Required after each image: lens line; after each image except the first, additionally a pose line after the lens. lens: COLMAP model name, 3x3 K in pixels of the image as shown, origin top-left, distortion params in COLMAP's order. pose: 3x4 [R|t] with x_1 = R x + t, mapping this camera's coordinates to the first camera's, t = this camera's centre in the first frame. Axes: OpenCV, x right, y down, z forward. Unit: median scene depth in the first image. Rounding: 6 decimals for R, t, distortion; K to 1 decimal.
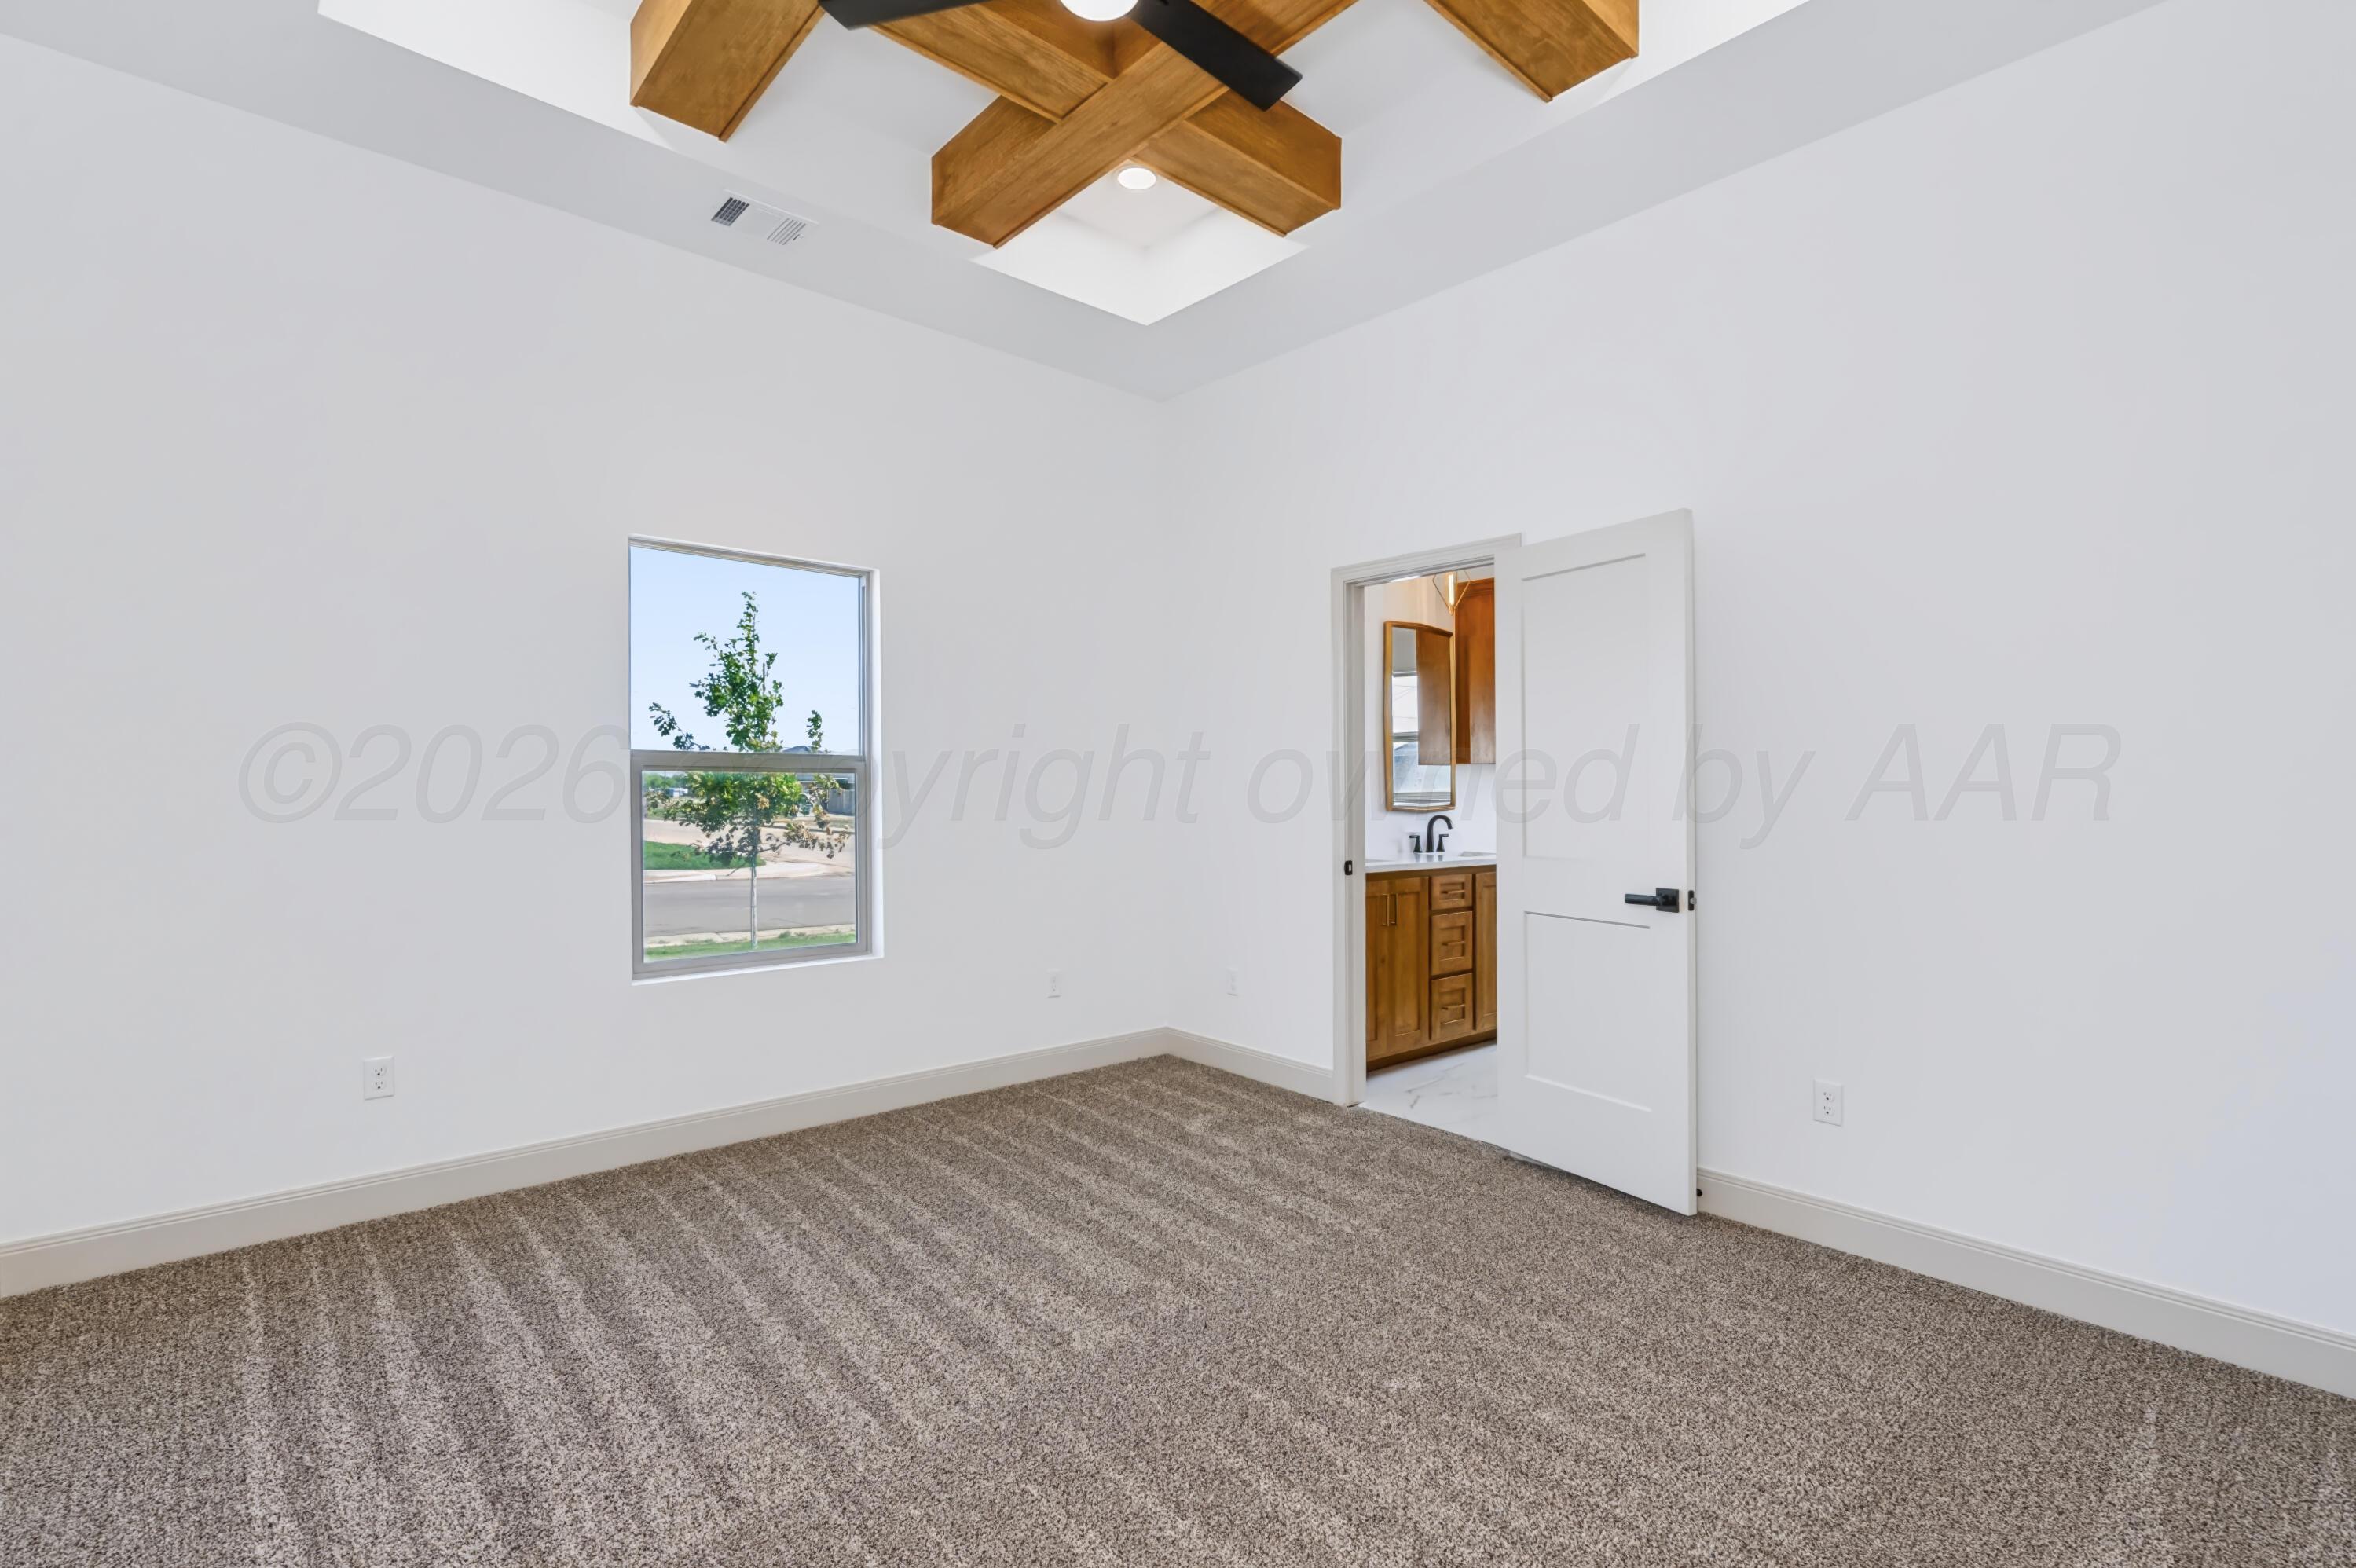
lens RADIAL K [[1062.3, 0, 1171.5], [0, 1062.3, 789.4], [0, 0, 1]] dist [-0.006642, 0.000956]
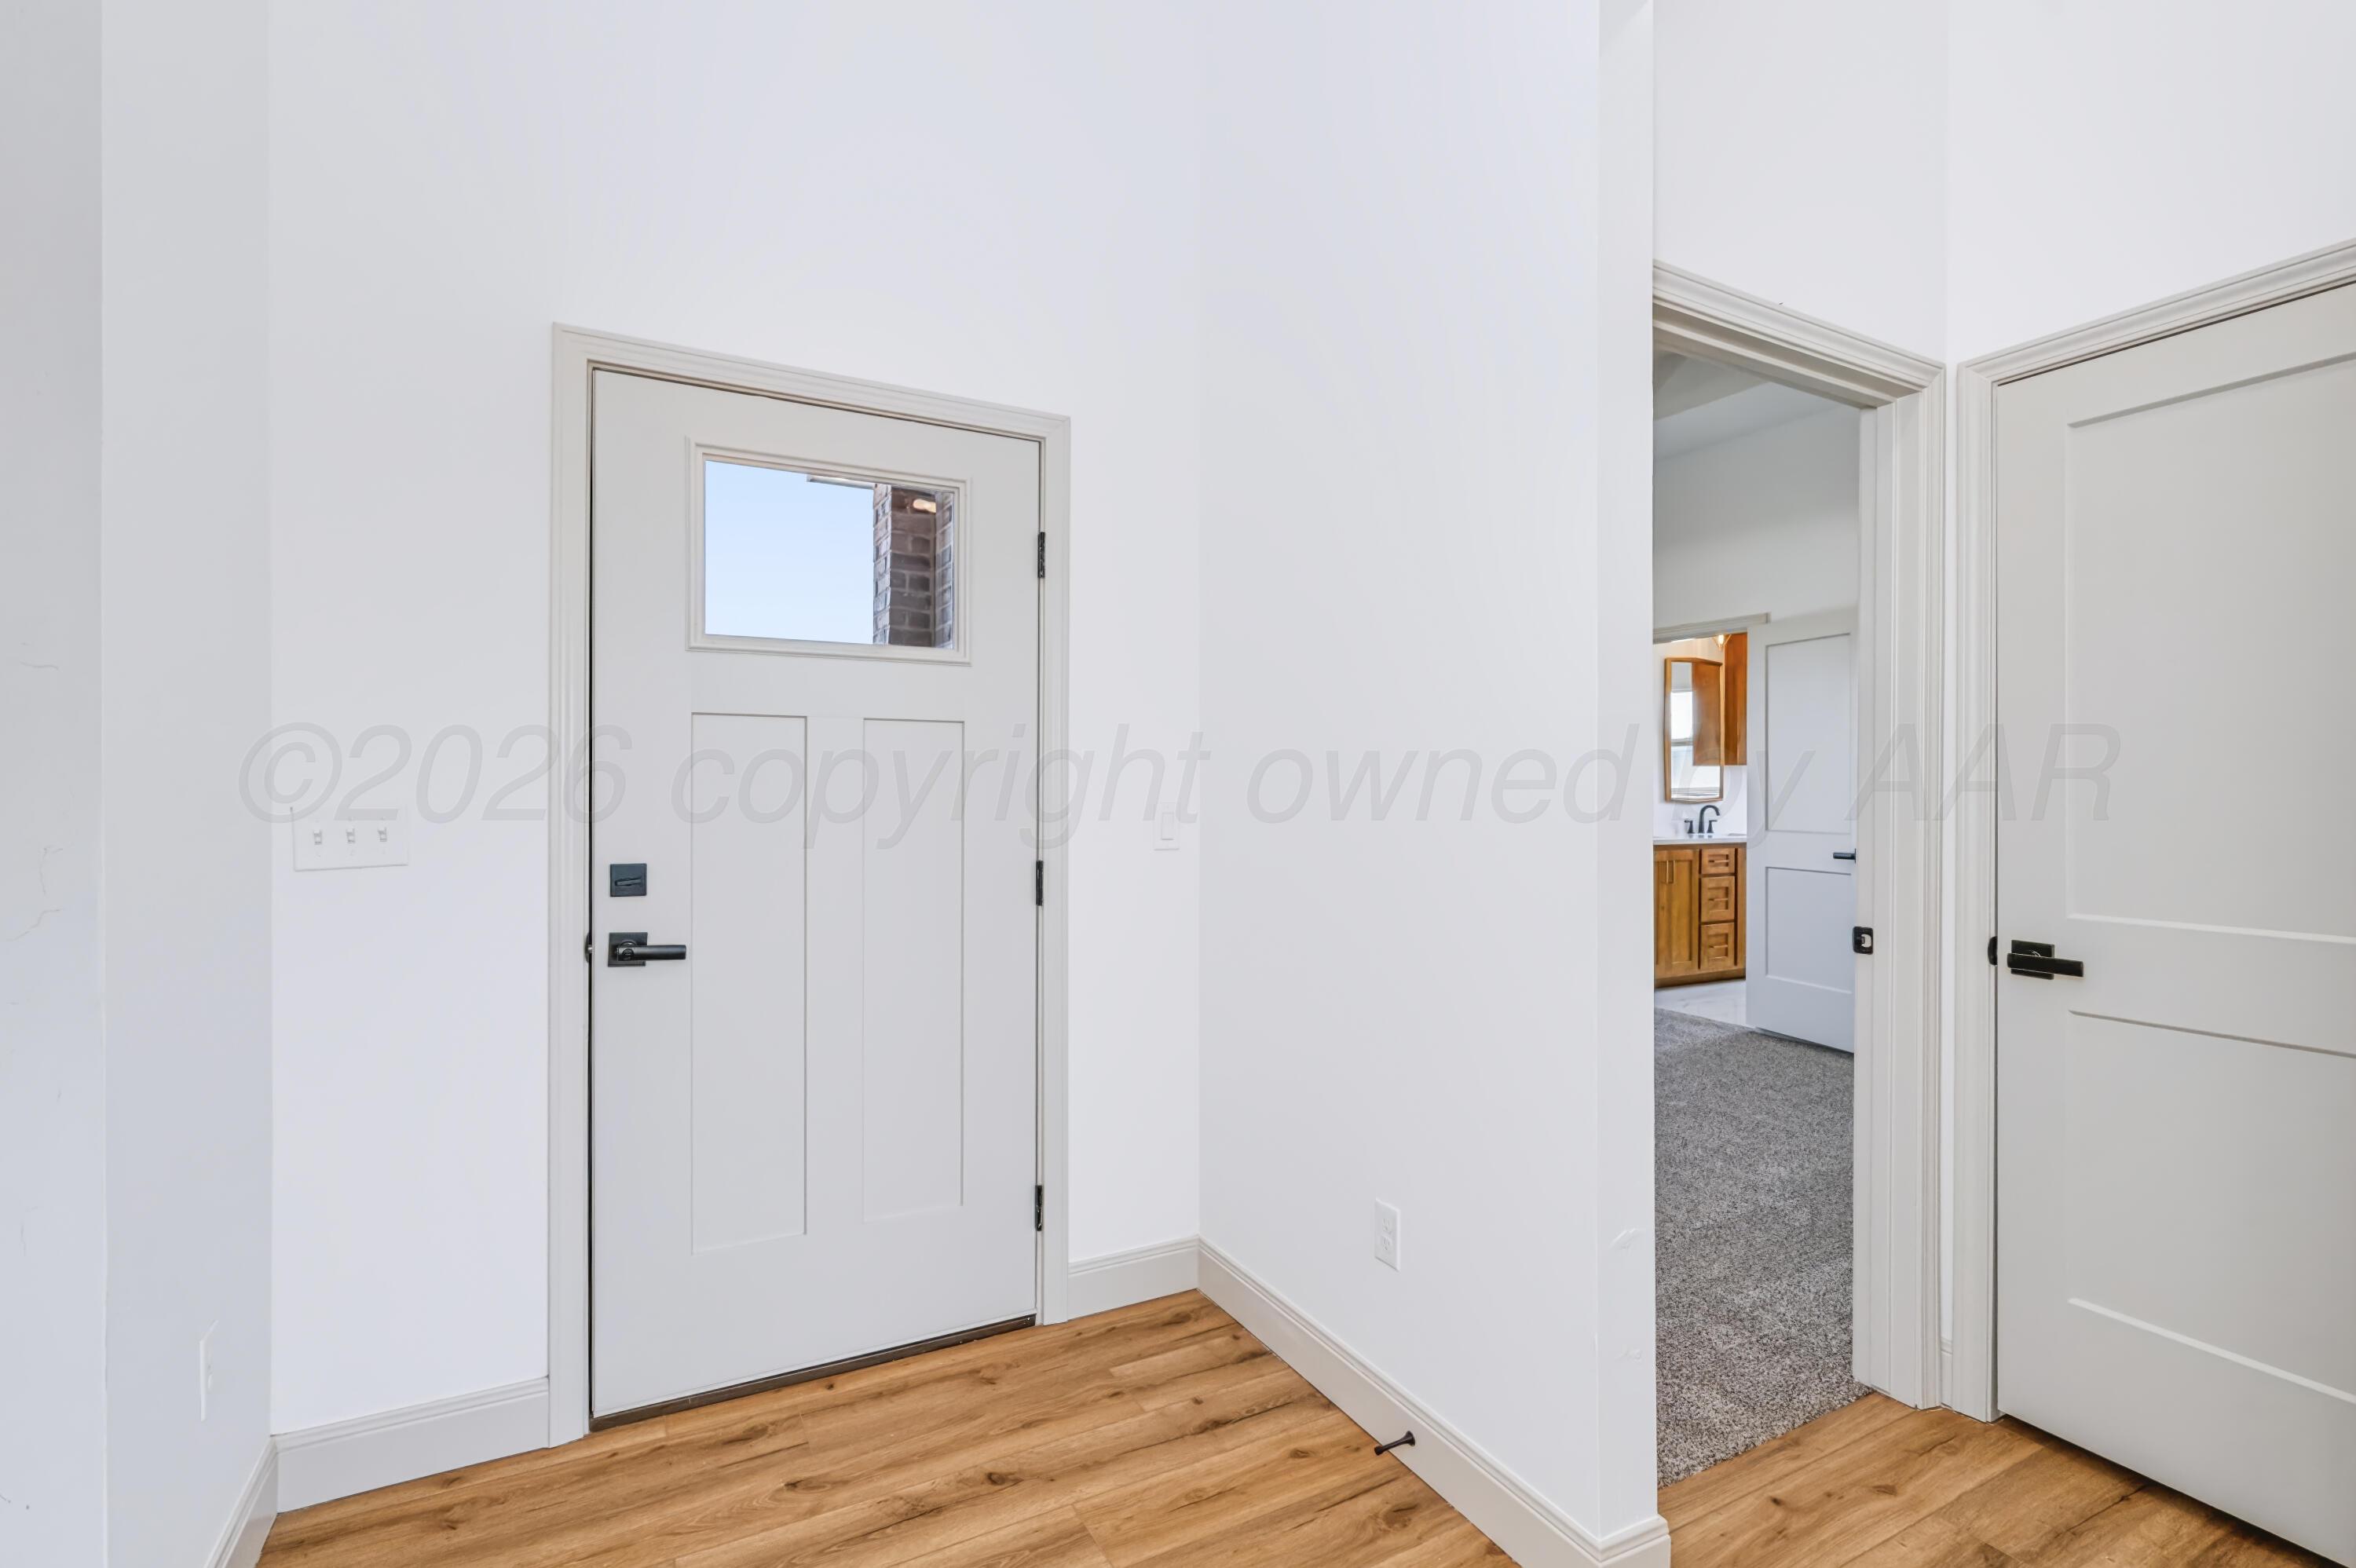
lens RADIAL K [[1062.2, 0, 1171.5], [0, 1062.2, 789.4], [0, 0, 1]] dist [-0.006642, 0.000956]
pose [[0.973498, 0.008746, -0.228526, -0.103360], [-0.006831, 0.999935, 0.009173, -0.002567], [0.228592, -0.007369, 0.973495, -0.463597]]
